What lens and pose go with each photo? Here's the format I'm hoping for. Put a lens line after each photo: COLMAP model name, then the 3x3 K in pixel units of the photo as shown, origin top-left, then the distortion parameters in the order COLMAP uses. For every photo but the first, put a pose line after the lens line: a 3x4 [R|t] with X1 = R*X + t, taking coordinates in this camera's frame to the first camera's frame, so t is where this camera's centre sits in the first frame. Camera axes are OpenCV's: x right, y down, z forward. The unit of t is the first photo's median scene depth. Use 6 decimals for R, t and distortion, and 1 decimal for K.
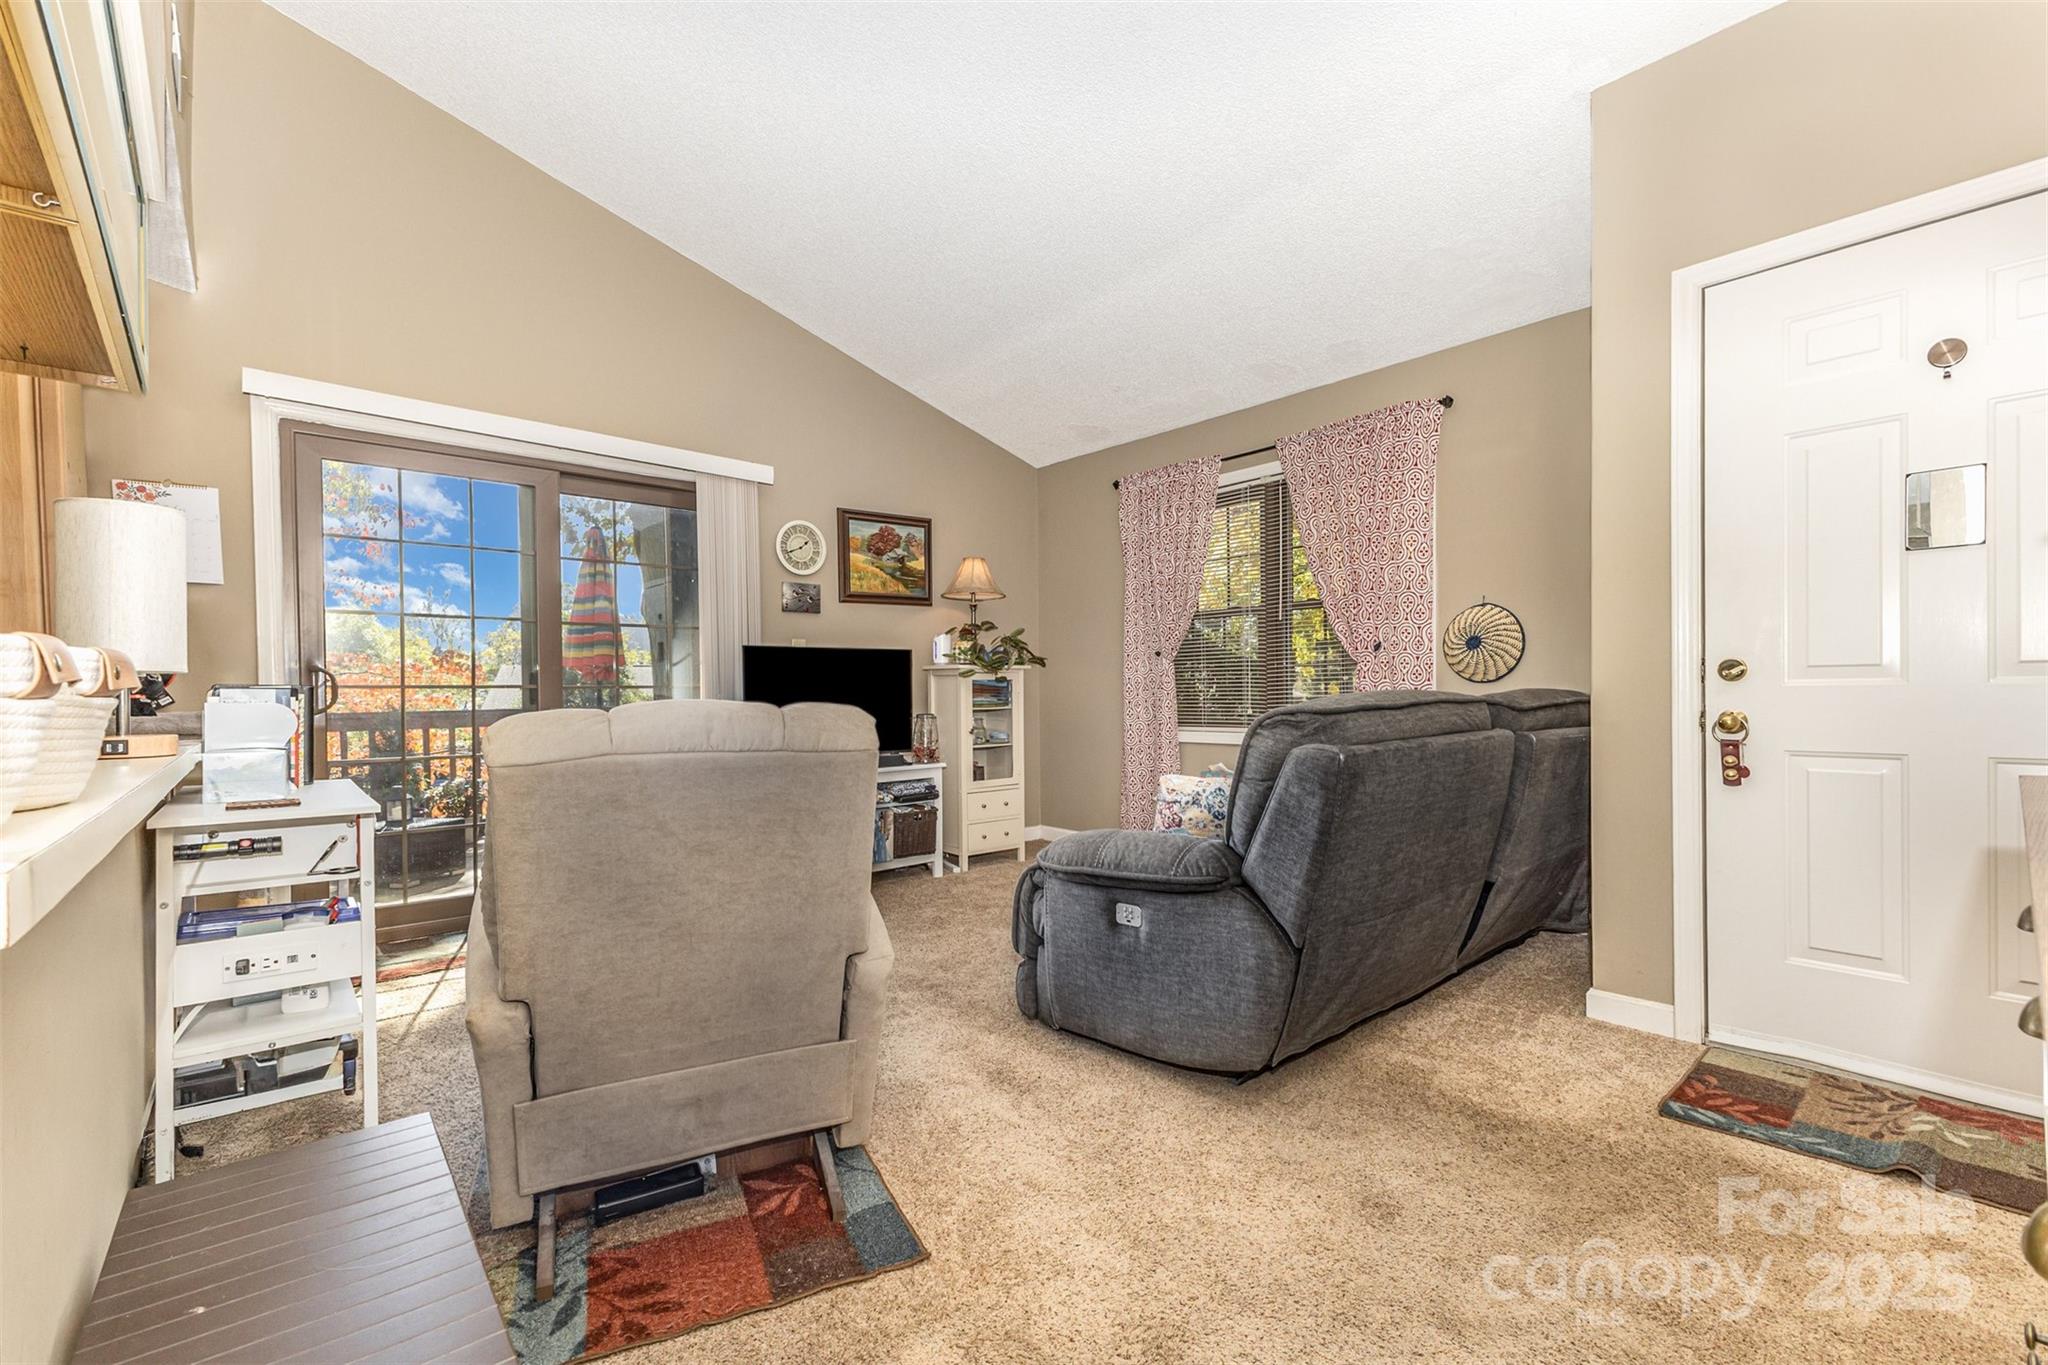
lens RADIAL K [[892.8, 0, 1031.3], [0, 892.8, 691.2], [0, 0, 1]] dist [-0.000387, 0.000119]
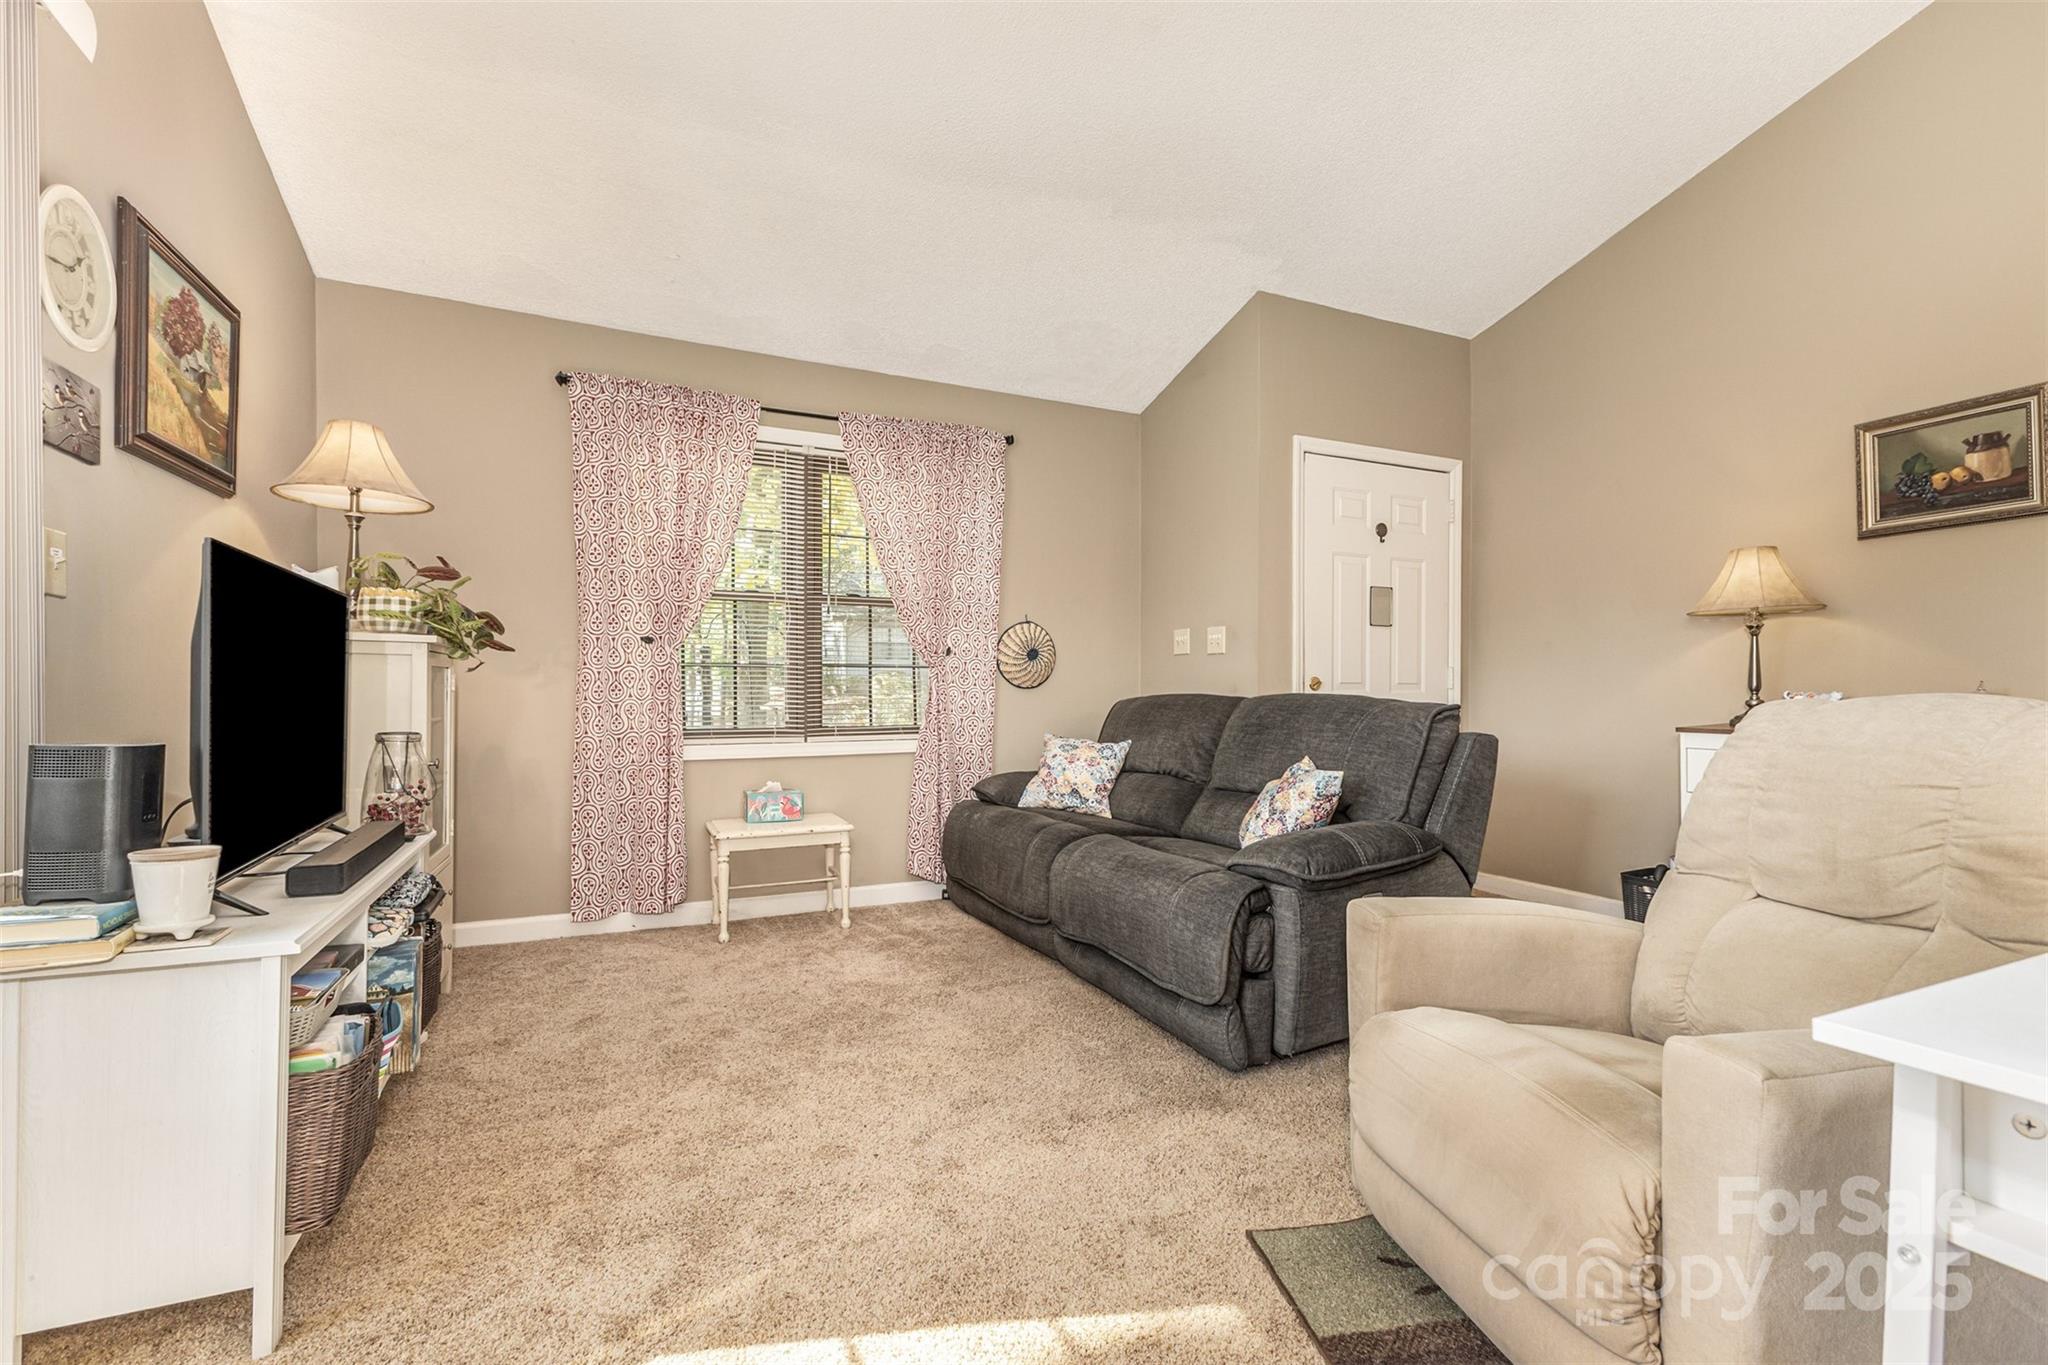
lens RADIAL K [[892.8, 0, 1034.4], [0, 892.8, 689.6], [0, 0, 1]] dist [-0.000387, 0.000119]
pose [[0.263698, 0.018682, 0.964424, -0.496542], [-0.005072, 0.999825, -0.017981, 0.009329], [-0.964592, -0.000150, 0.263747, 0.546754]]
